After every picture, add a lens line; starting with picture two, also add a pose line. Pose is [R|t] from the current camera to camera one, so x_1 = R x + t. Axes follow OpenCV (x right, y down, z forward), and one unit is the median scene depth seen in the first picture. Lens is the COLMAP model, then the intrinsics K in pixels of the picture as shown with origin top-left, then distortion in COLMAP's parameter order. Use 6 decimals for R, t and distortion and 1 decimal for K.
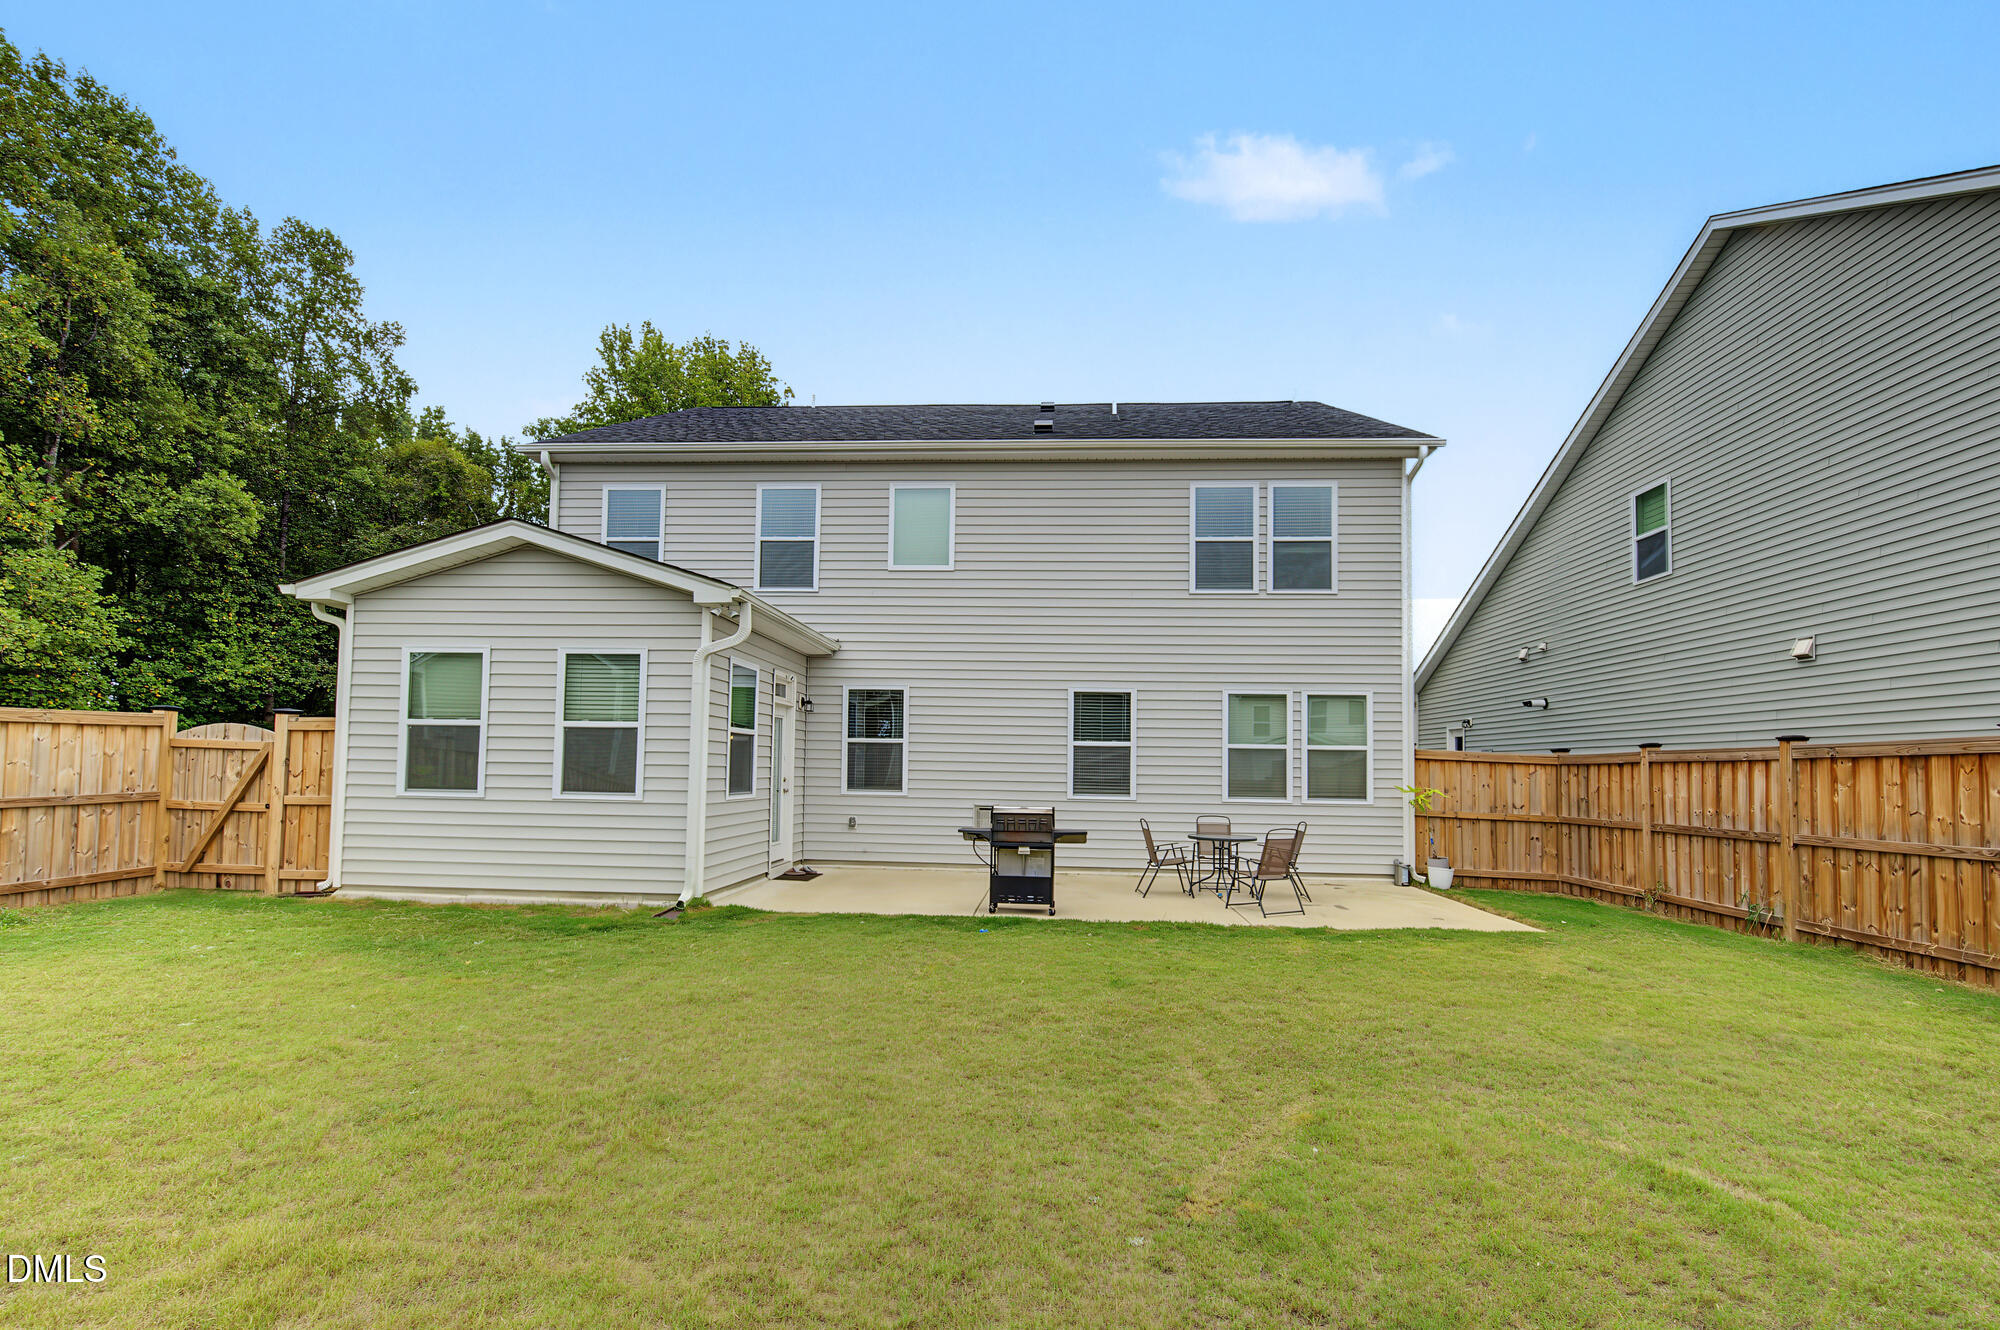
lens RADIAL K [[908.9, 0, 1000.3], [0, 908.9, 717.3], [0, 0, 1]] dist [-0.014910, 0.005675]
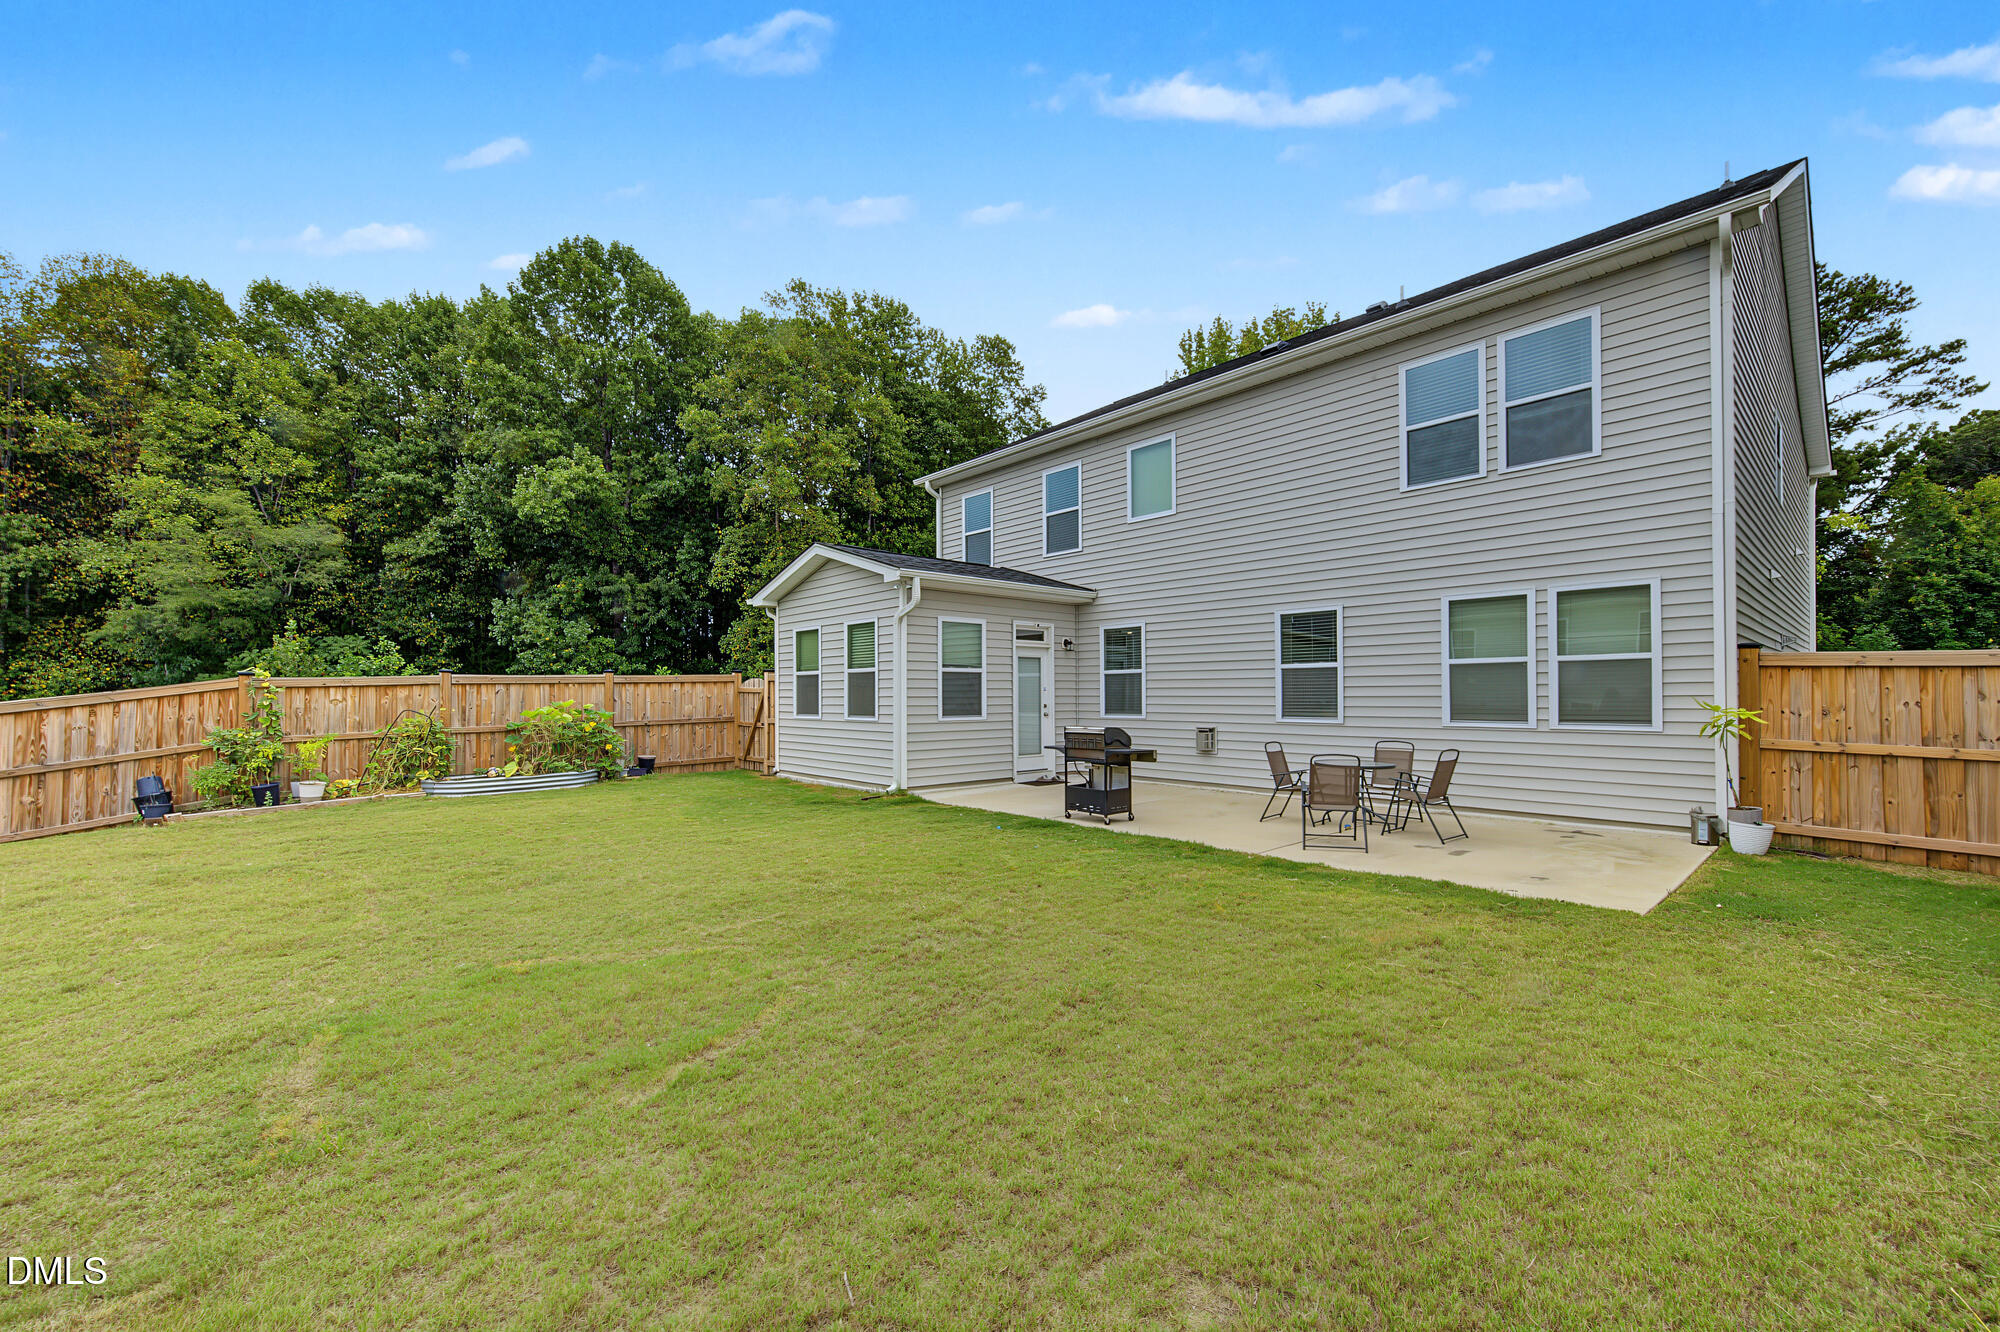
lens RADIAL K [[802.5, 0, 1005.1], [0, 802.5, 683.1], [0, 0, 1]] dist [0.000589, 0.000150]
pose [[0.714079, -0.031345, -0.699363, 0.481130], [0.056698, 0.998305, 0.013148, 0.018175], [0.697766, -0.049041, 0.714645, 0.158617]]
